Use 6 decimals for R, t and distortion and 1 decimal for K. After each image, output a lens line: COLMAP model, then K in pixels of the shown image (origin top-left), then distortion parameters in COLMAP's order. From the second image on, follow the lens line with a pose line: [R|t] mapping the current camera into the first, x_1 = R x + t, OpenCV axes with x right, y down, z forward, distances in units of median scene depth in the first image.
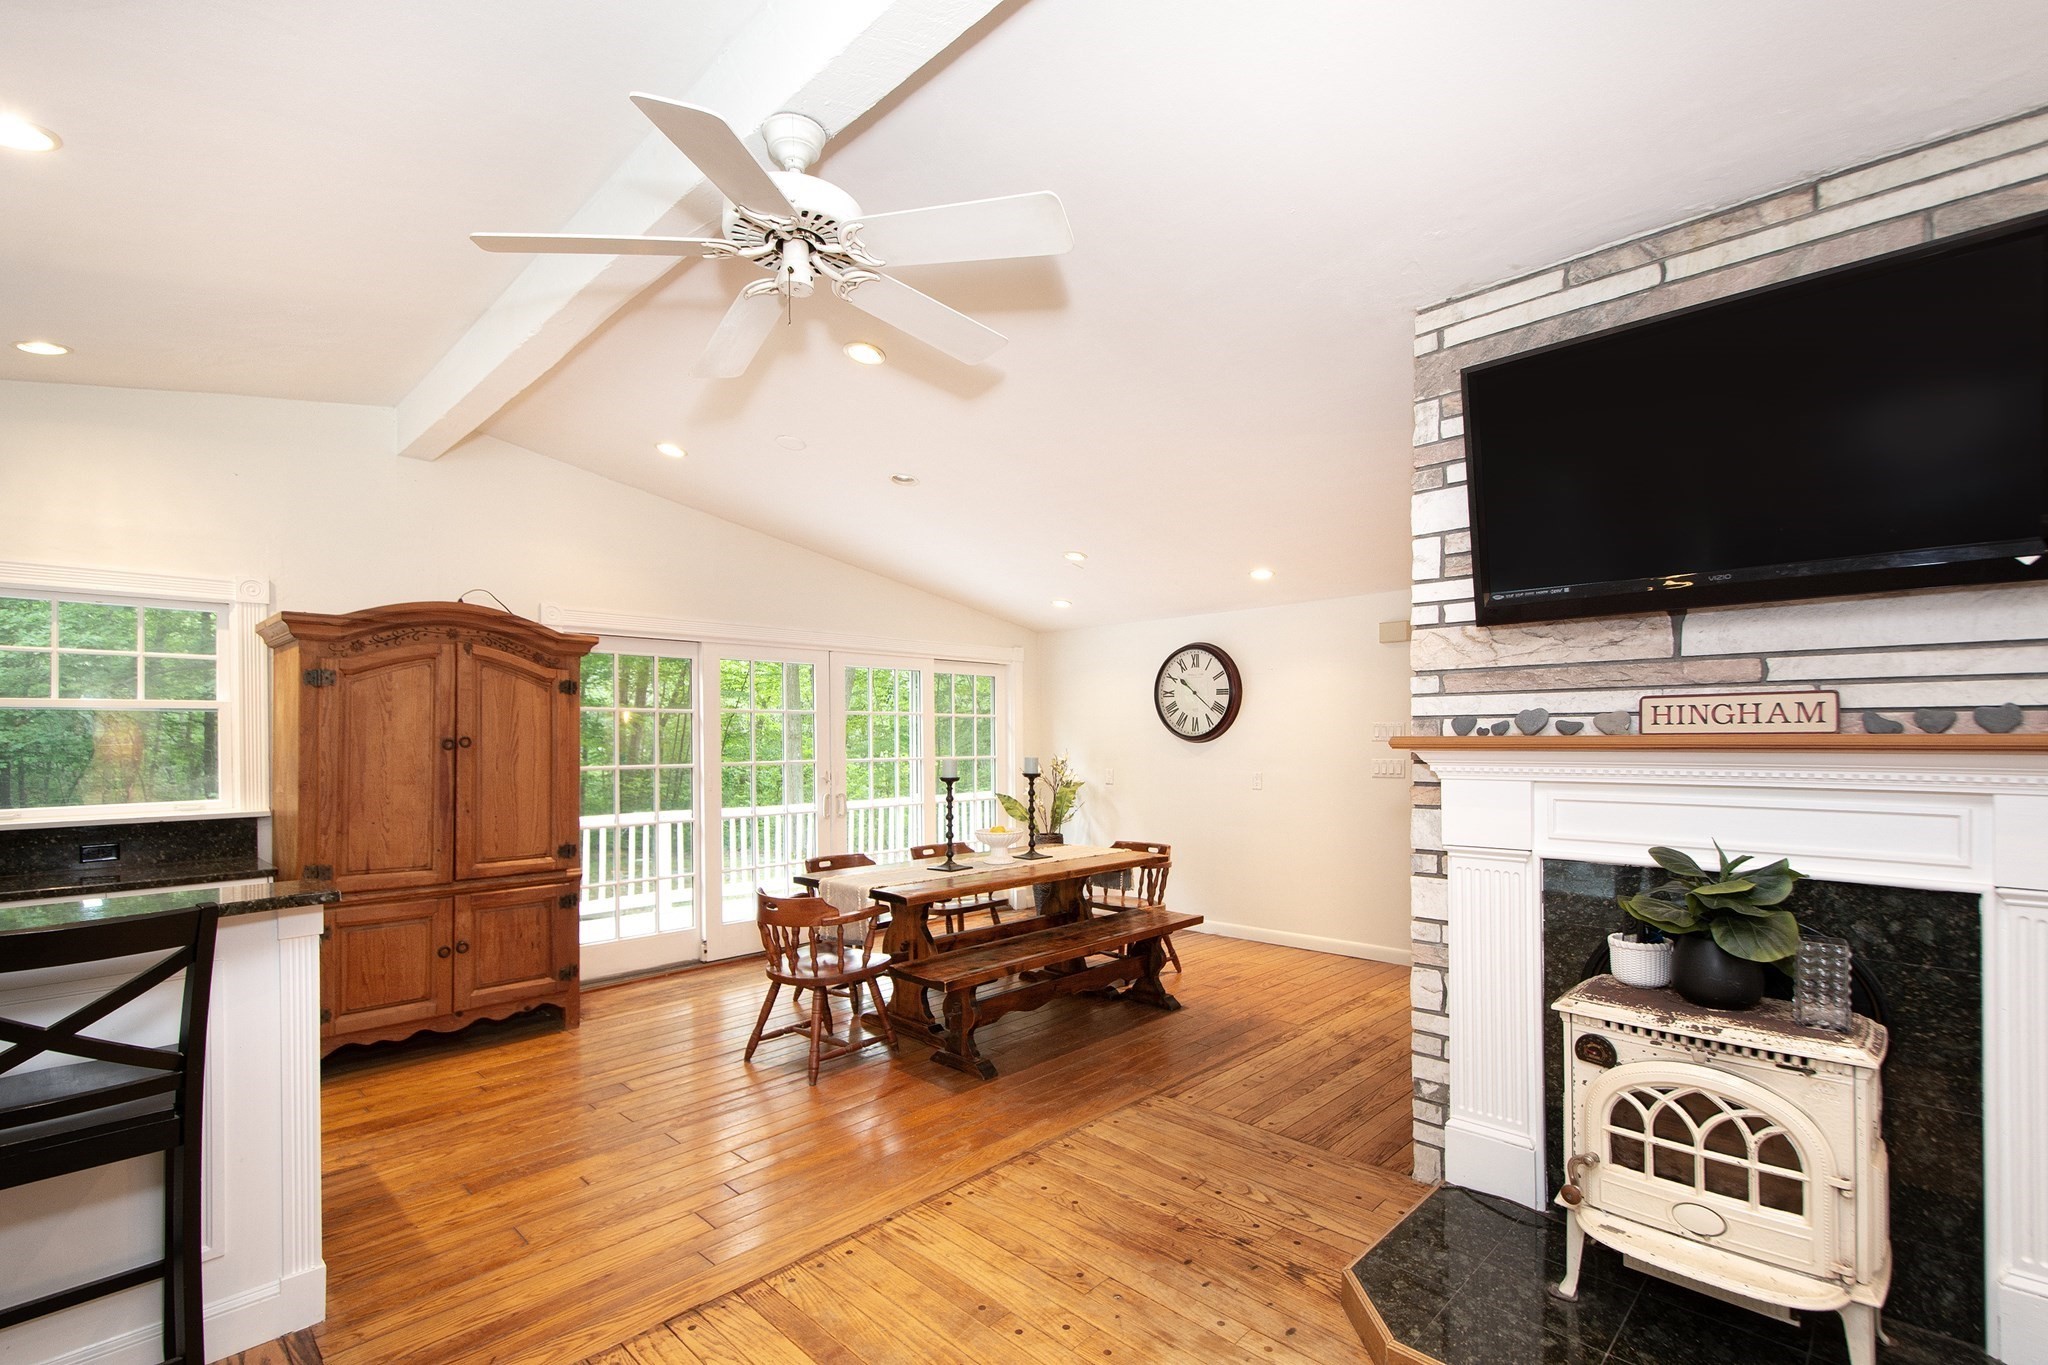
lens RADIAL K [[913.3, 0, 1030.4], [0, 913.3, 742.1], [0, 0, 1]] dist [0.025690, -0.011996]
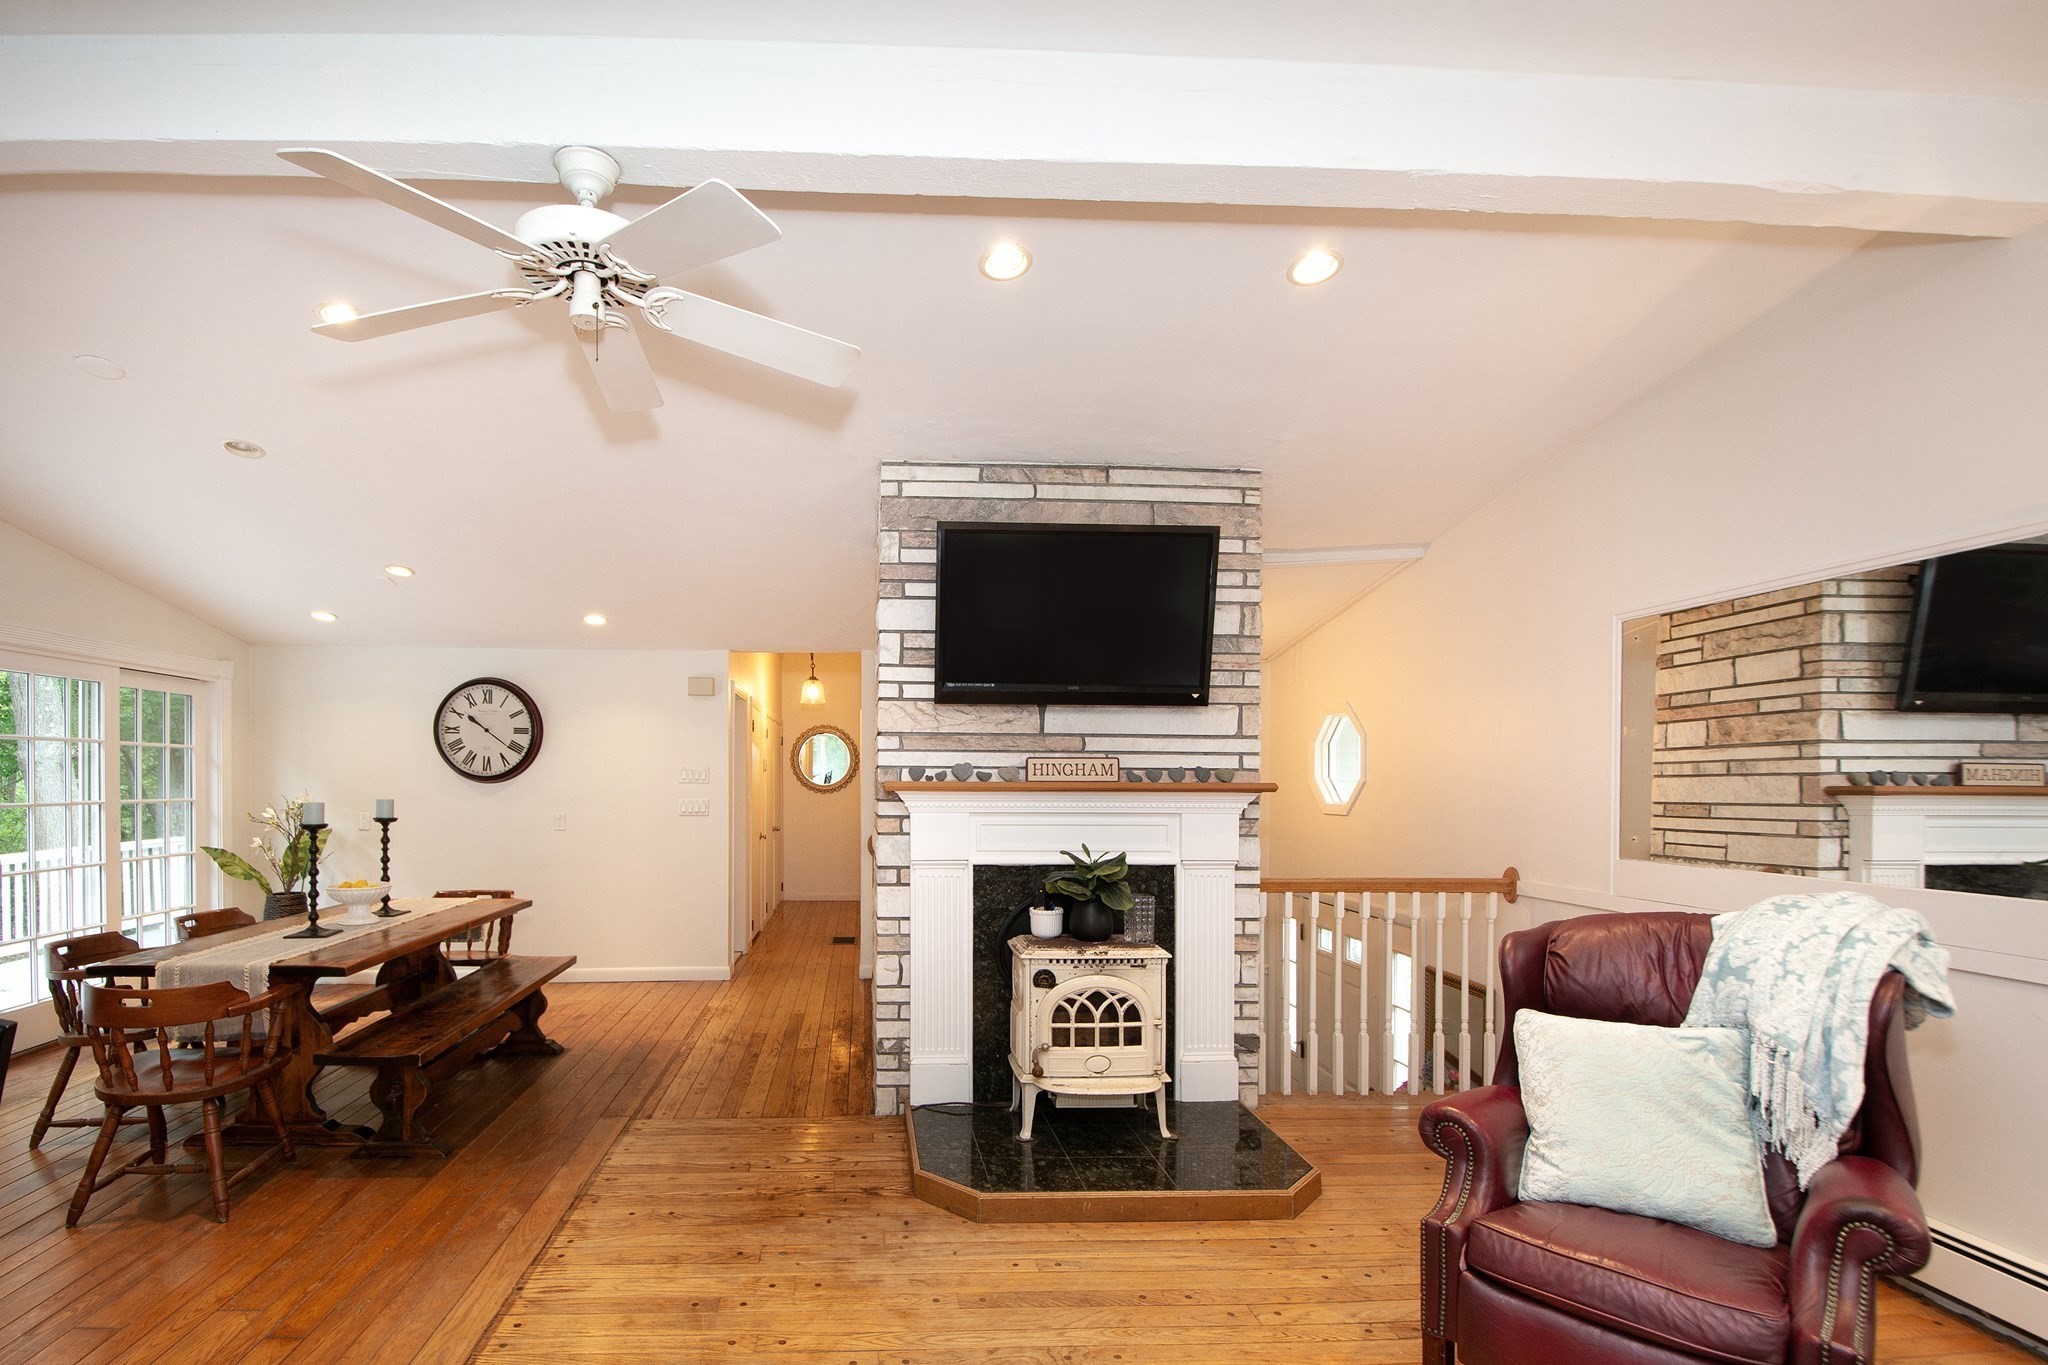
lens RADIAL K [[949.1, 0, 904.3], [0, 949.1, 781.4], [0, 0, 1]] dist [0.005096, -0.001081]
pose [[0.681372, 0.004529, 0.731923, -0.645783], [-0.004779, 0.999987, -0.001739, -0.004306], [-0.731922, -0.002313, 0.681385, 0.047158]]
